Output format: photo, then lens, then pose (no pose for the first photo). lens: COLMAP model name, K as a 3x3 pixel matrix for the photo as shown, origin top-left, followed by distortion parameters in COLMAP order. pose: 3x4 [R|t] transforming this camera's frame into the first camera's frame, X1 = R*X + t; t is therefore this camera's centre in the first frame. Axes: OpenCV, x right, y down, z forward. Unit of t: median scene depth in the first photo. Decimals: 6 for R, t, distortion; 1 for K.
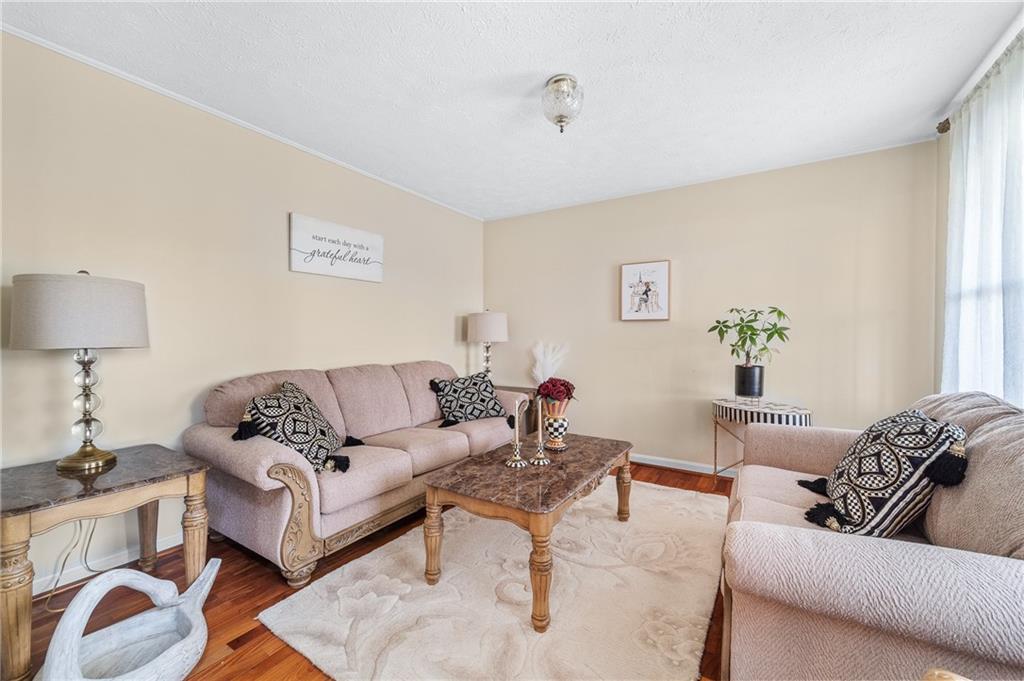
lens RADIAL K [[418.2, 0, 509.4], [0, 418.2, 338.2], [0, 0, 1]] dist [0.003033, -0.001104]
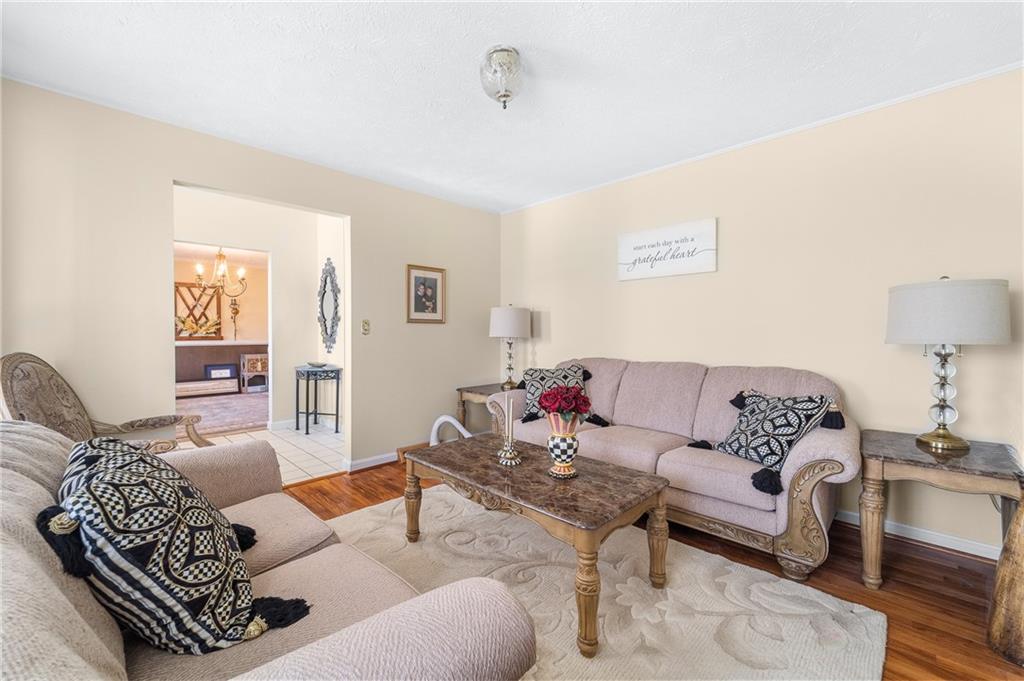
lens RADIAL K [[418.2, 0, 509.8], [0, 418.2, 338.6], [0, 0, 1]] dist [0.003033, -0.001104]
pose [[-0.227051, 0.000909, -0.973882, 0.723970], [-0.020227, 0.999779, 0.005649, 0.012211], [0.973673, 0.020981, -0.226983, 0.889108]]
